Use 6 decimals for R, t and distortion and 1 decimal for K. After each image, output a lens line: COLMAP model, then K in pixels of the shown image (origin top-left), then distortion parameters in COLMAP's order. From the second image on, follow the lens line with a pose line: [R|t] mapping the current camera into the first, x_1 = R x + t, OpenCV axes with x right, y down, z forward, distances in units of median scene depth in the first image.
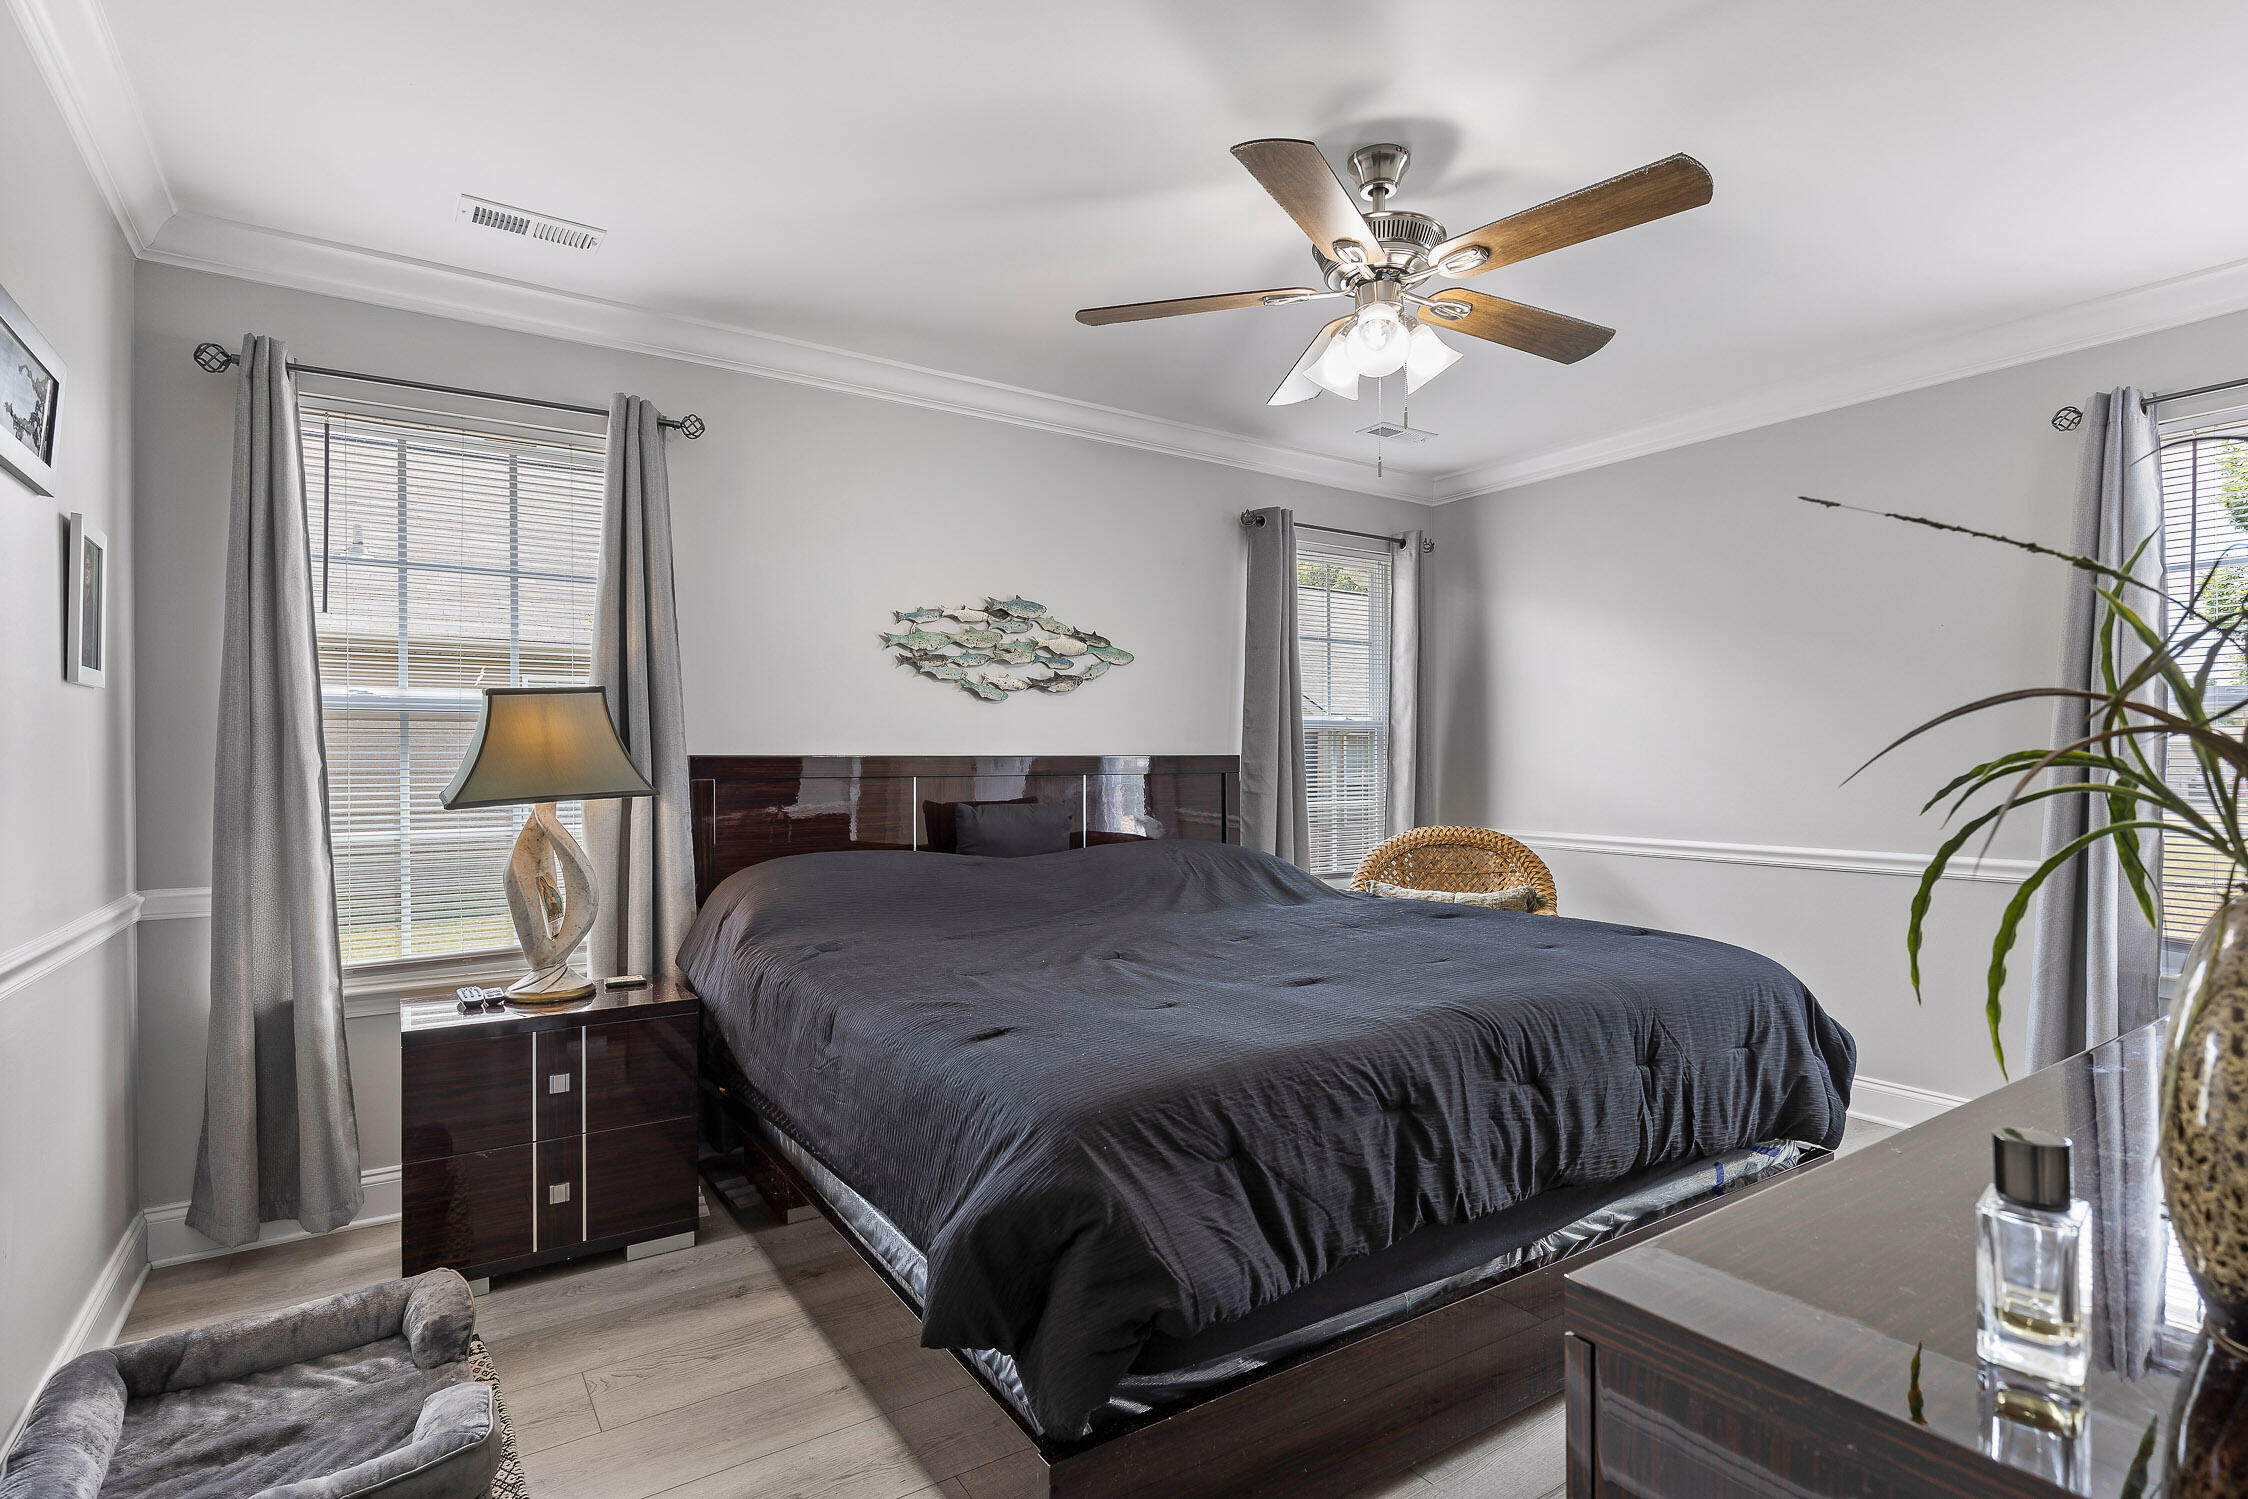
lens RADIAL K [[1088.1, 0, 1127.0], [0, 1088.1, 760.9], [0, 0, 1]] dist [0.000069, -0.000059]
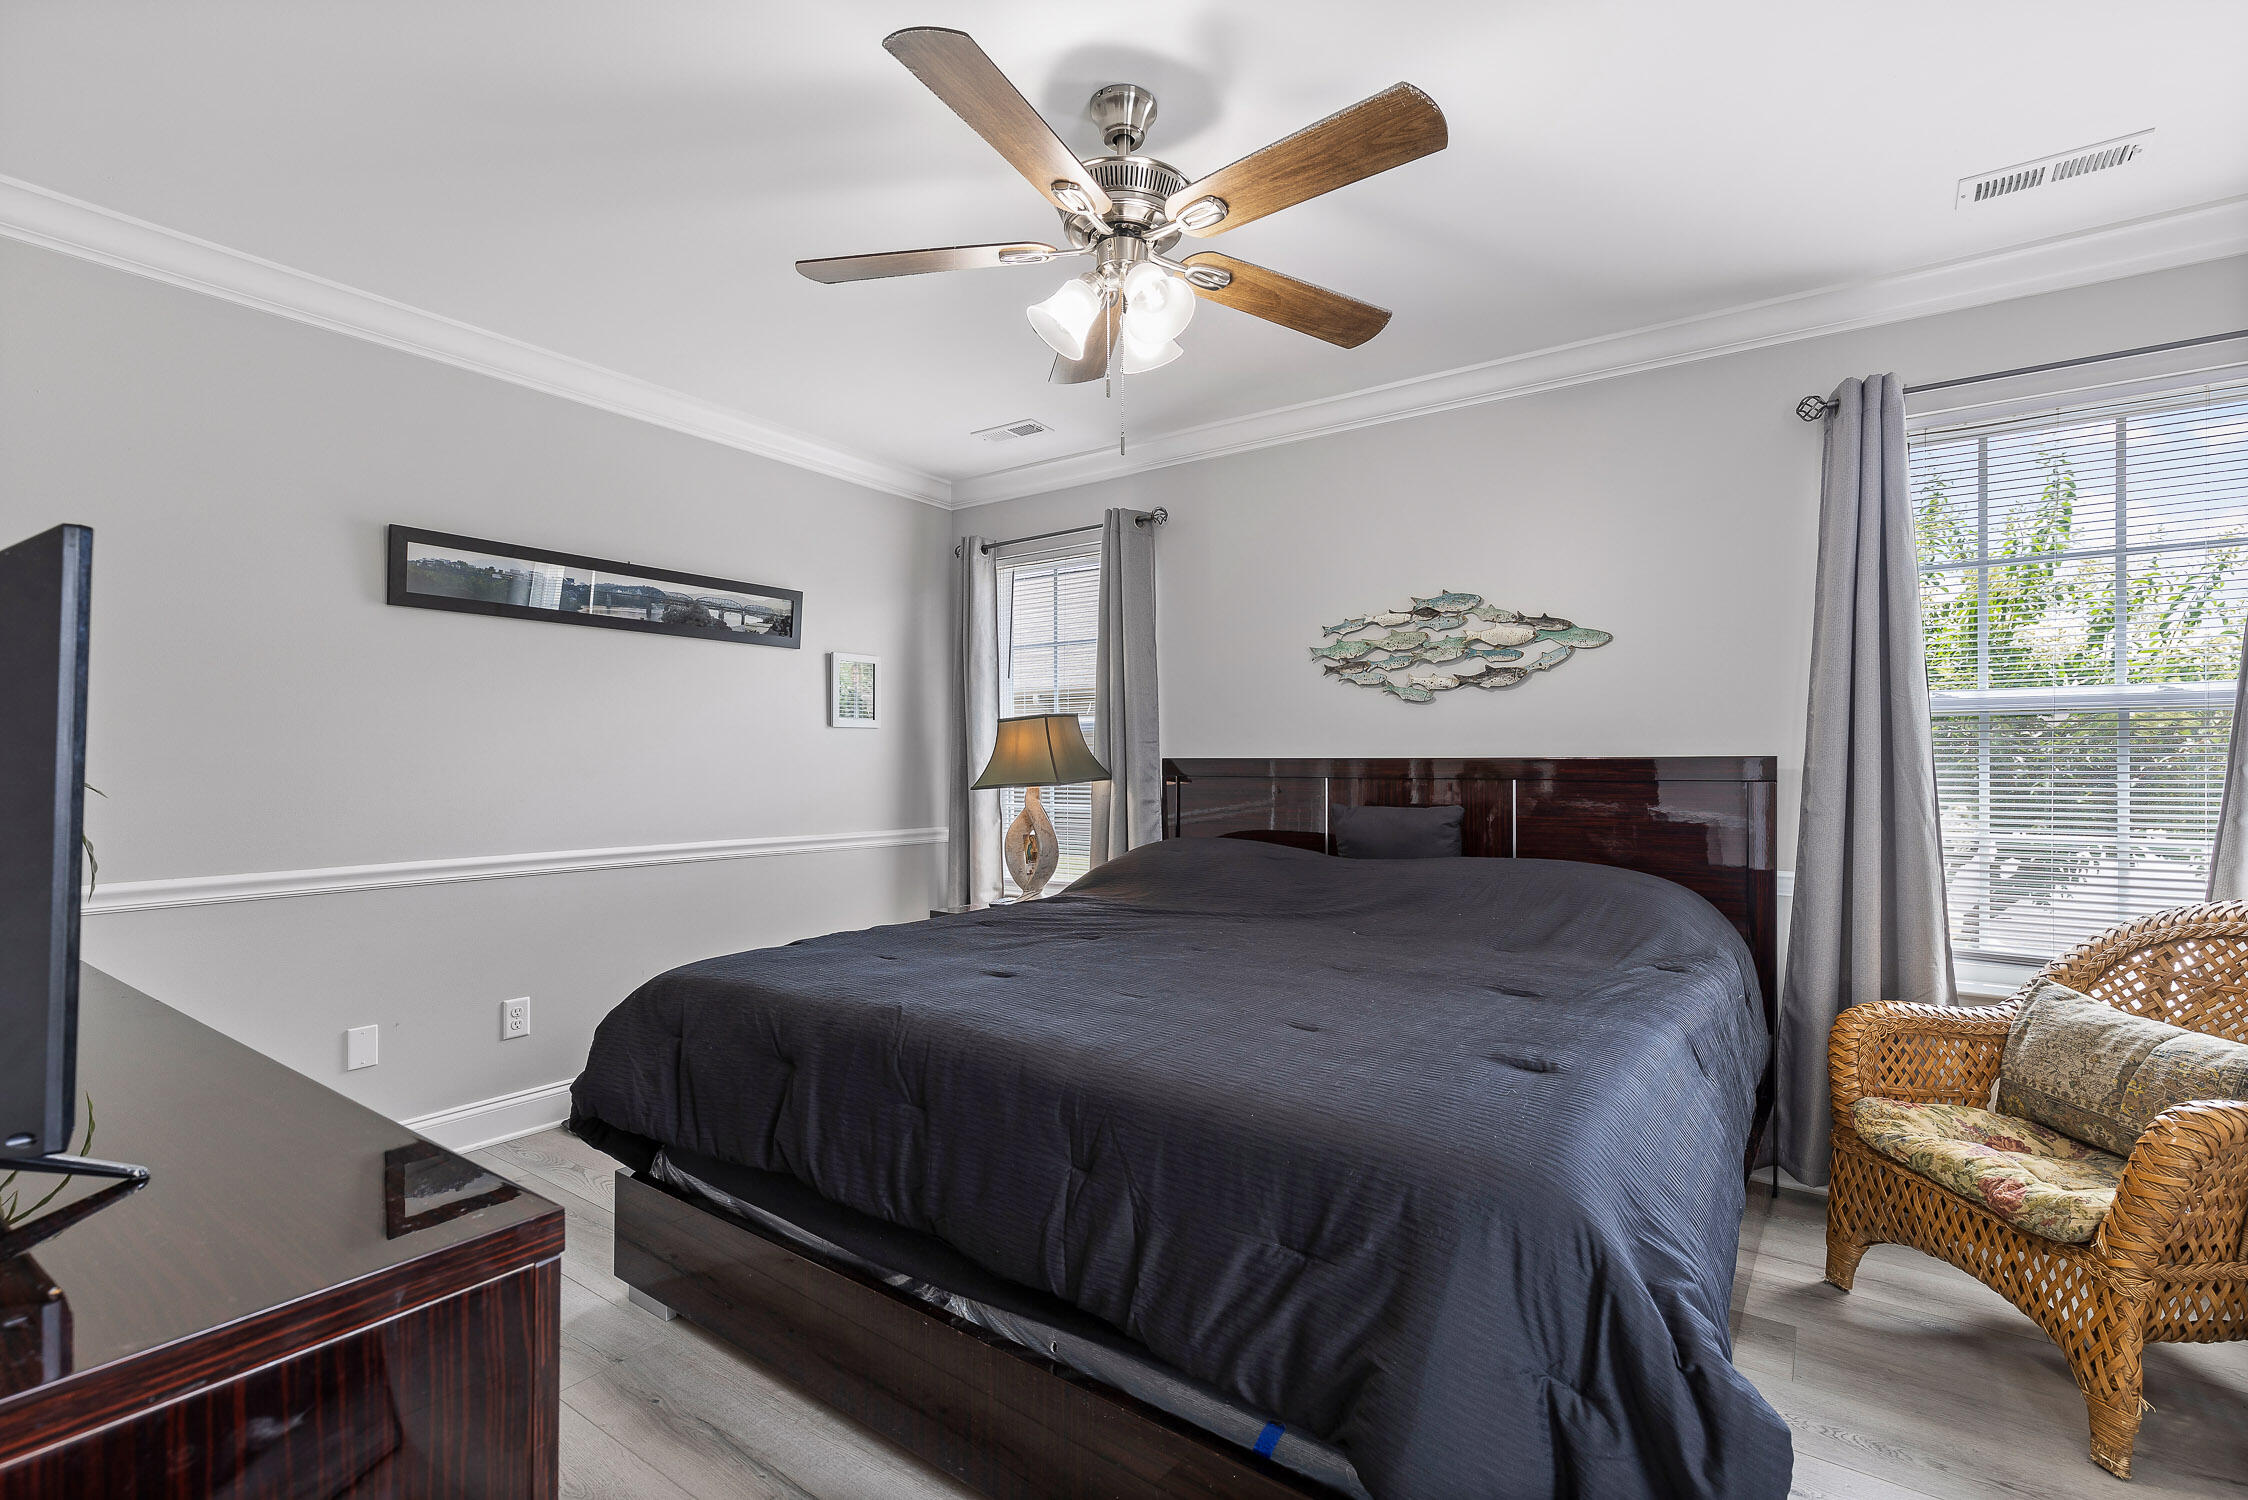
lens RADIAL K [[1009.0, 0, 1130.2], [0, 1009.0, 761.2], [0, 0, 1]] dist [0.010744, -0.000431]
pose [[0.343919, 0.001281, -0.938998, 0.643369], [-0.003892, 0.999992, -0.000061, -0.000951], [0.938991, 0.003675, 0.343922, 0.444961]]
